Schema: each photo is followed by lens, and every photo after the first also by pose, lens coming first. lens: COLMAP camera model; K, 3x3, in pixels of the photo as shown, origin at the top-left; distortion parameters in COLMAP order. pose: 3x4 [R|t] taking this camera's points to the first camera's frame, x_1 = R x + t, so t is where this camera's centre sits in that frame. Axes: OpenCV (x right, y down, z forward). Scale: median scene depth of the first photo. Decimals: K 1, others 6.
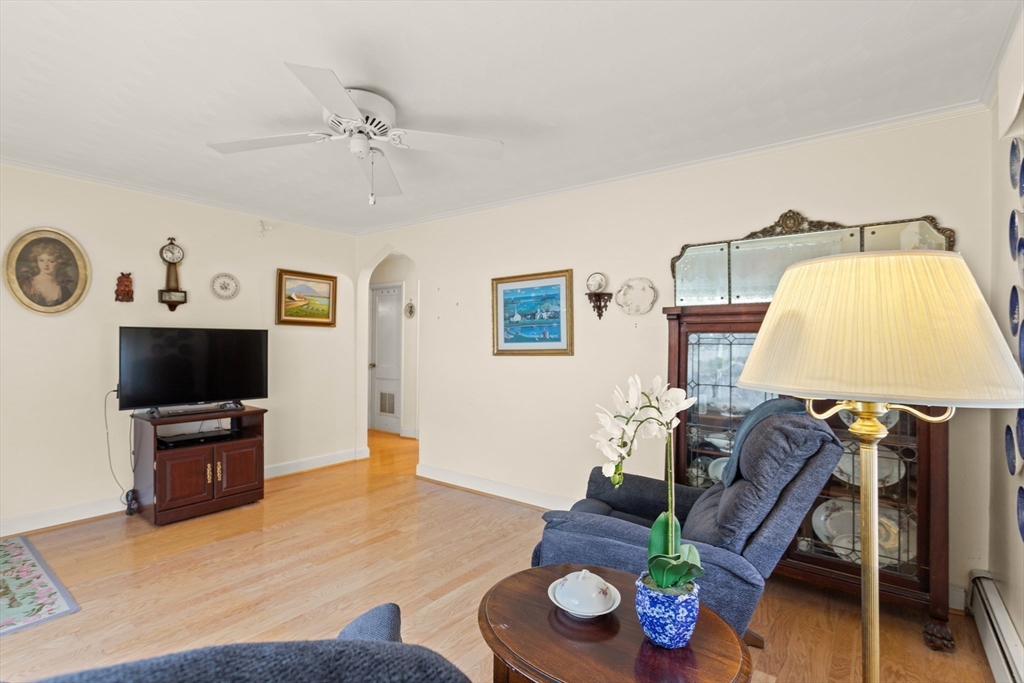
lens RADIAL K [[492.0, 0, 511.3], [0, 492.0, 340.4], [0, 0, 1]] dist [-0.001079, 0.000030]
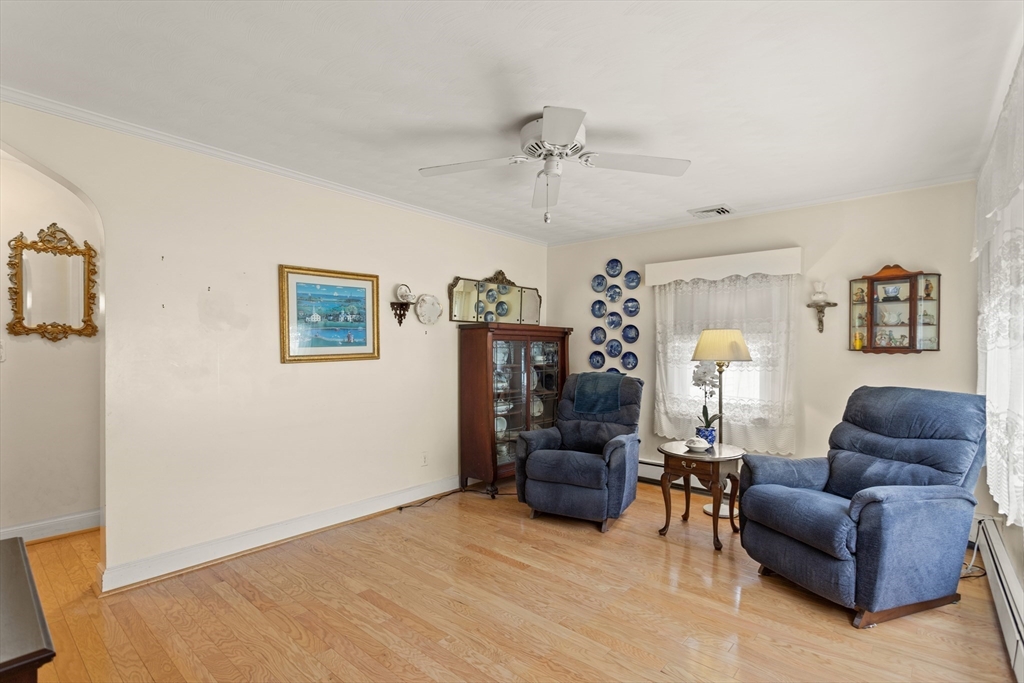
lens RADIAL K [[492.0, 0, 511.6], [0, 492.0, 347.8], [0, 0, 1]] dist [-0.001079, 0.000030]
pose [[0.044637, -0.005326, 0.998989, -0.895734], [-0.004792, 0.999973, 0.005545, -0.000095], [-0.998992, -0.005034, 0.044611, 0.668320]]
